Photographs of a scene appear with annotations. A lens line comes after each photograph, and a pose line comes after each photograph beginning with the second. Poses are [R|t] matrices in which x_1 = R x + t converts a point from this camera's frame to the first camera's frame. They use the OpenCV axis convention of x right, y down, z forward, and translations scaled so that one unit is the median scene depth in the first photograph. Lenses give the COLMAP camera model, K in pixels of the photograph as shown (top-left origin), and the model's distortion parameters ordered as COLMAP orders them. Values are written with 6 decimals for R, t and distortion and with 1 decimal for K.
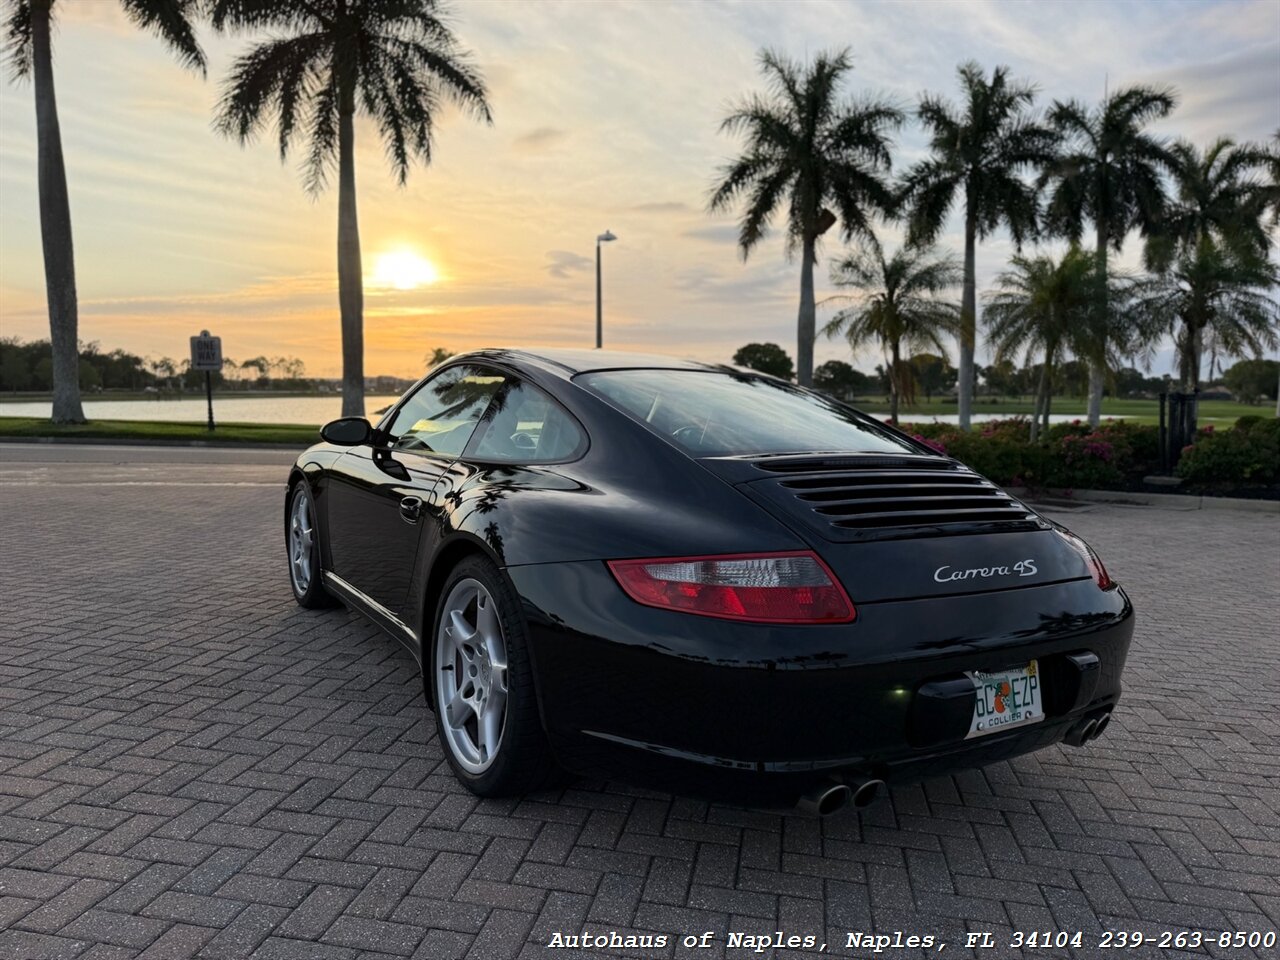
lens RADIAL K [[949.5, 0, 652.3], [0, 949.5, 494.2], [0, 0, 1]] dist [0.006255, -0.003783]
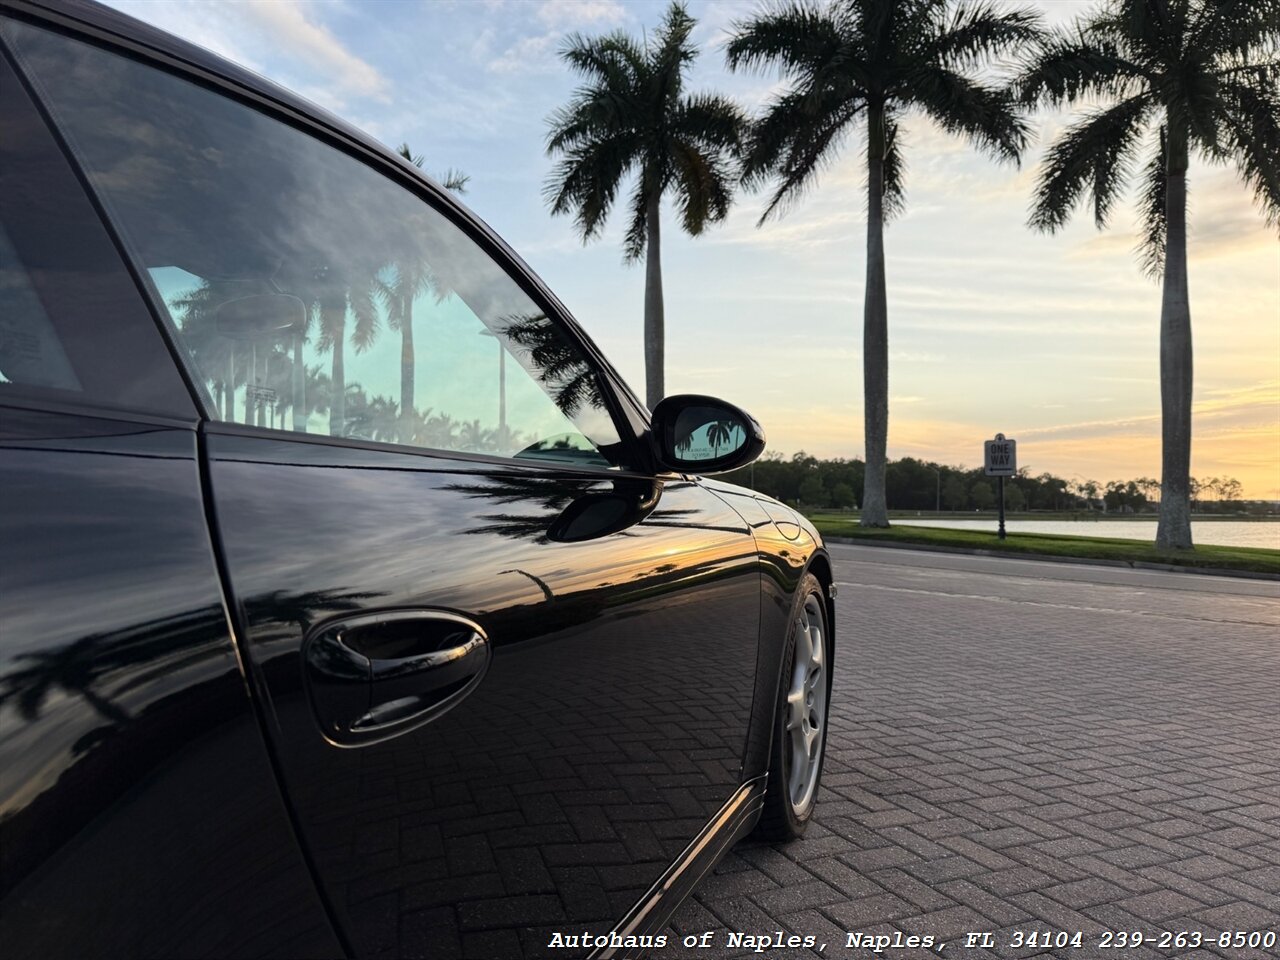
lens RADIAL K [[912.6, 0, 643.1], [0, 912.6, 477.6], [0, 0, 1]] dist [0.053483, -0.070488]
pose [[0.575515, -0.021316, -0.817513, 0.057165], [-0.102500, 0.989897, -0.097970, -0.002248], [0.811342, 0.140179, 0.567516, 0.157895]]
